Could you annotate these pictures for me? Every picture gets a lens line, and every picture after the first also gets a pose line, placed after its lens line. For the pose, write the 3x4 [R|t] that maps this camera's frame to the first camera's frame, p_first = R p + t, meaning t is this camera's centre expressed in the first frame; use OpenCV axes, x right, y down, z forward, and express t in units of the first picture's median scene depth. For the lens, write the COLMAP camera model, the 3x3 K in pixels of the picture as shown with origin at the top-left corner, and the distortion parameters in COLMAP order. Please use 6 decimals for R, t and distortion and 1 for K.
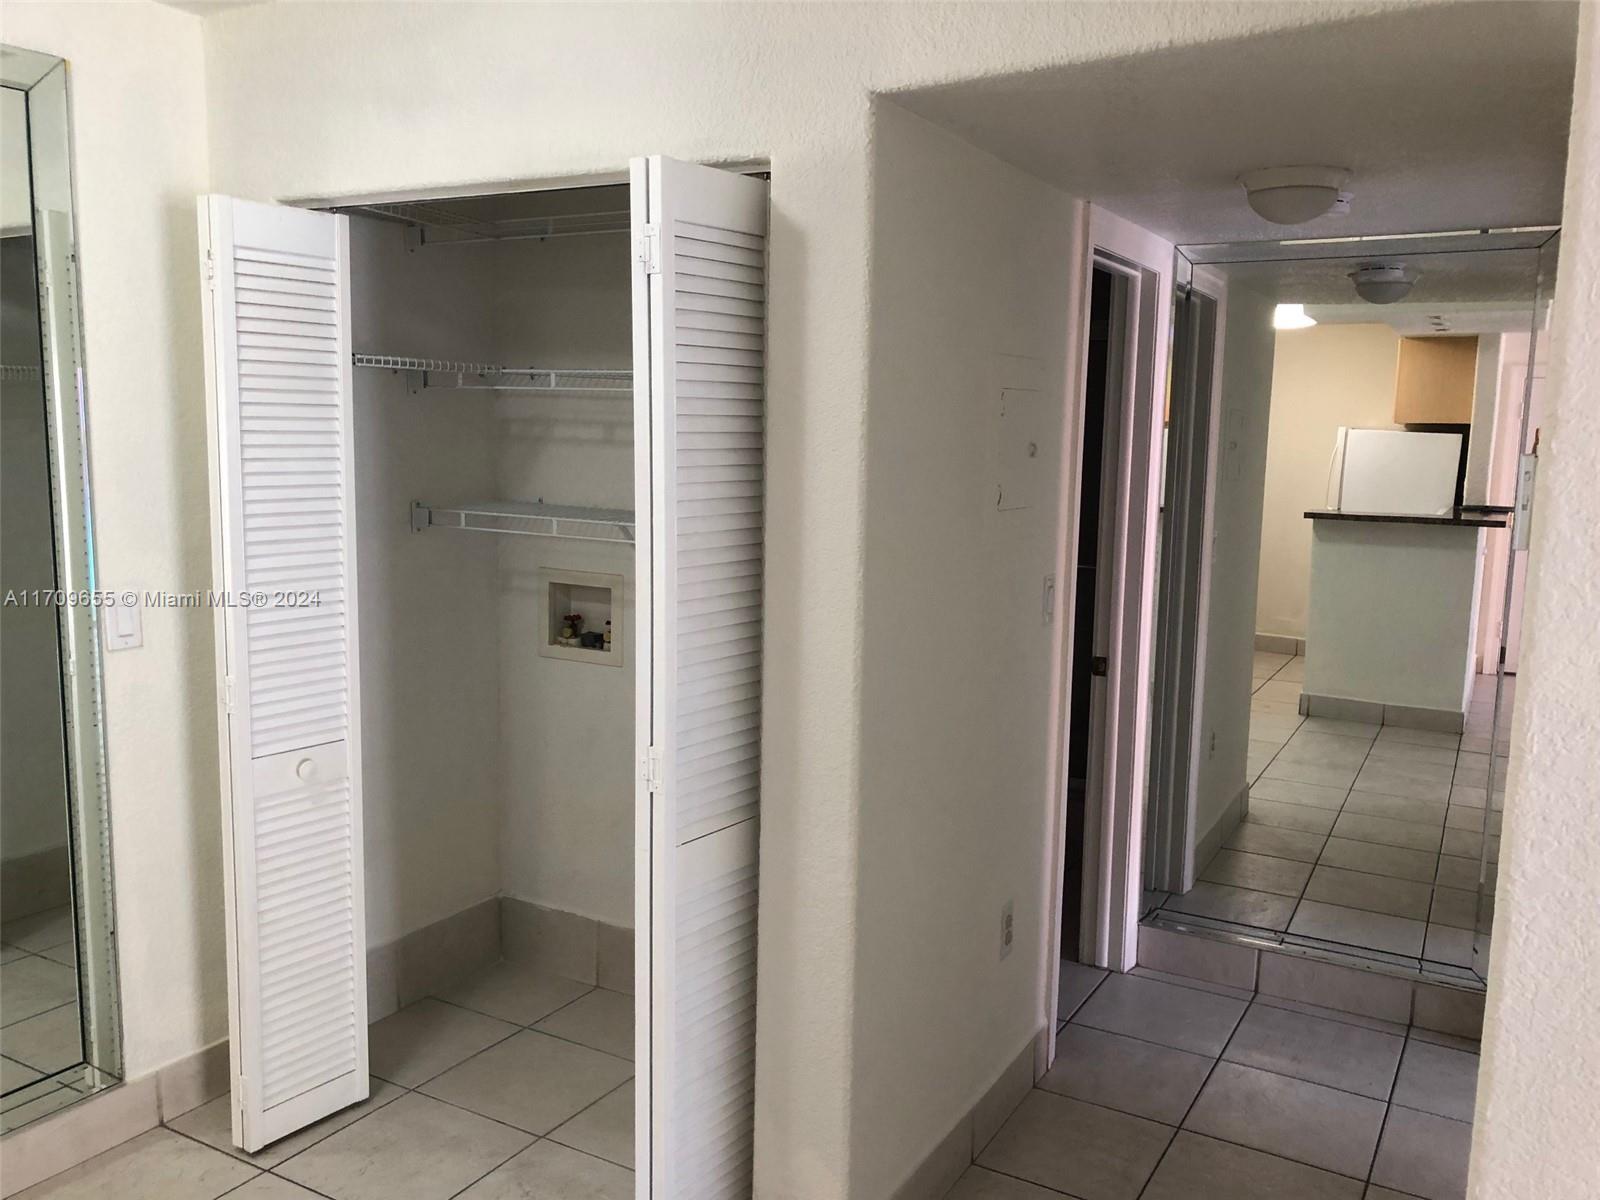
lens RADIAL K [[1317.0, 0, 808.0], [0, 1317.0, 590.8], [0, 0, 1]] dist [0.050217, -0.056477]
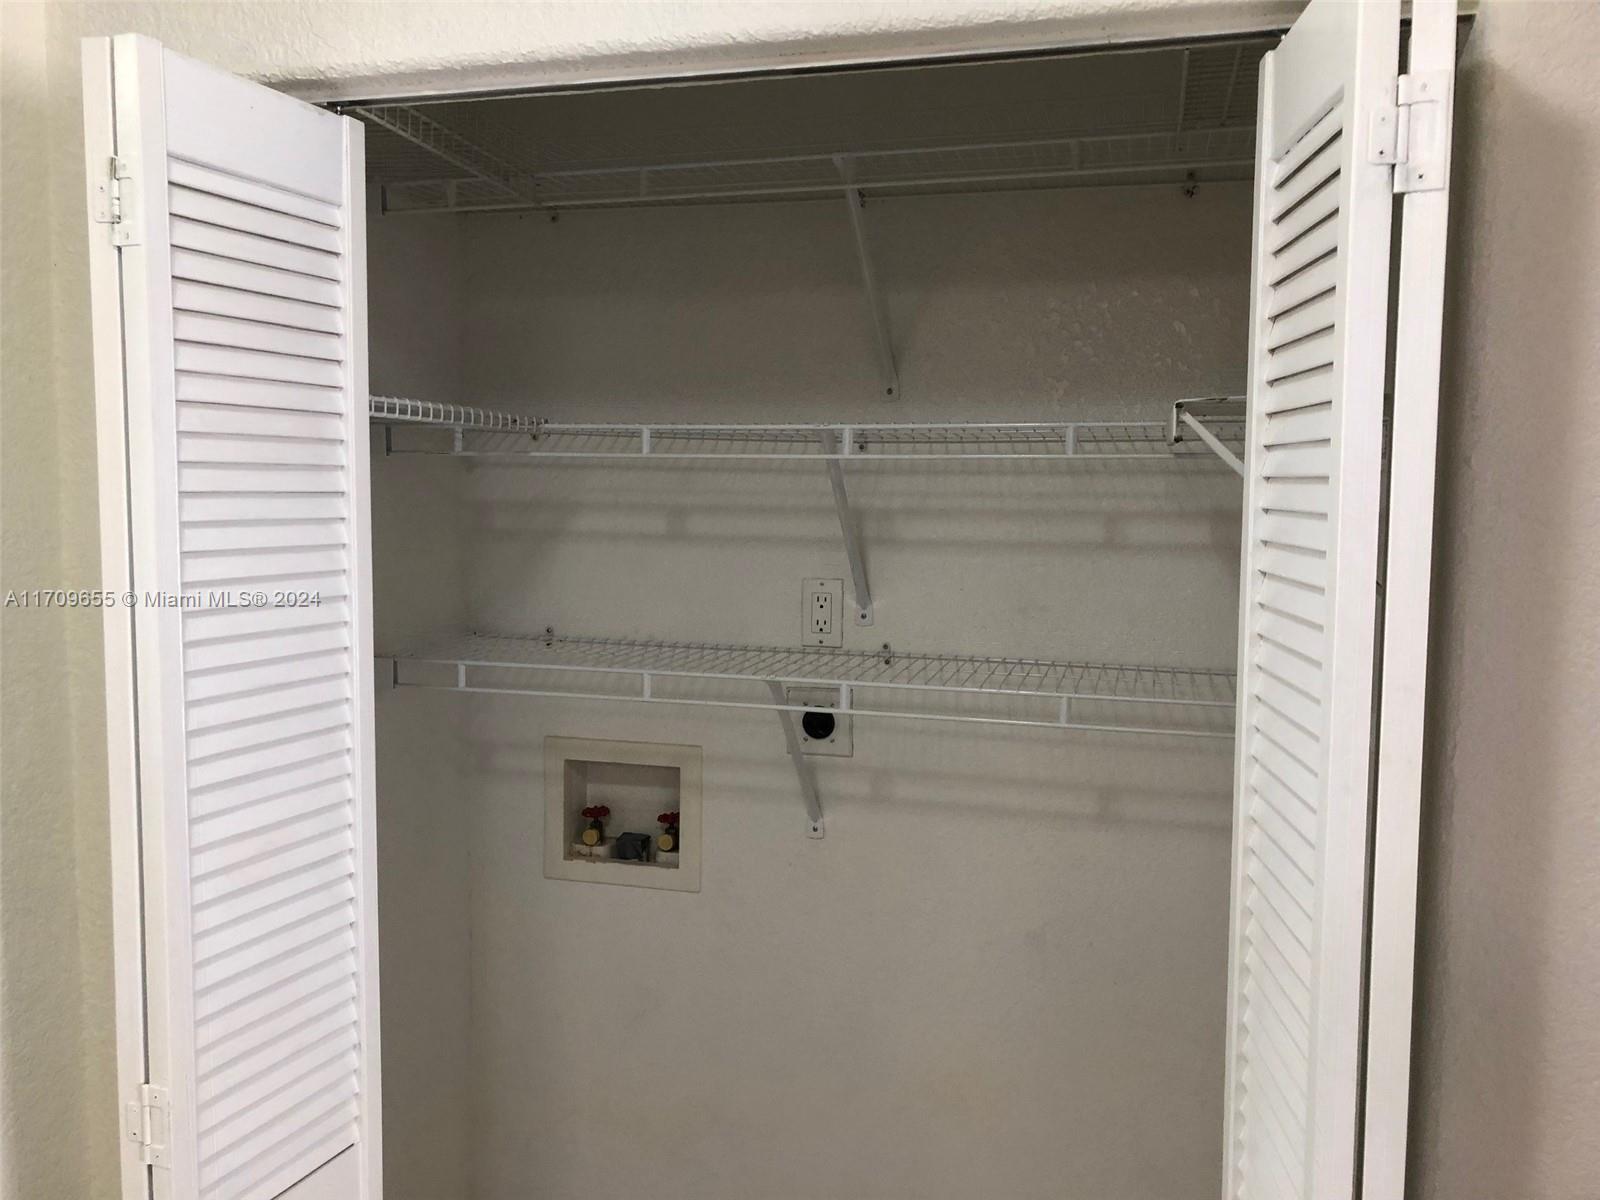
lens RADIAL K [[1317.0, 0, 798.3], [0, 1317.0, 602.7], [0, 0, 1]] dist [0.050217, -0.056477]
pose [[0.969199, -0.031014, 0.244317, -0.247897], [0.039498, 0.998772, -0.029900, -0.060348], [-0.243090, 0.038630, 0.969234, 0.372236]]
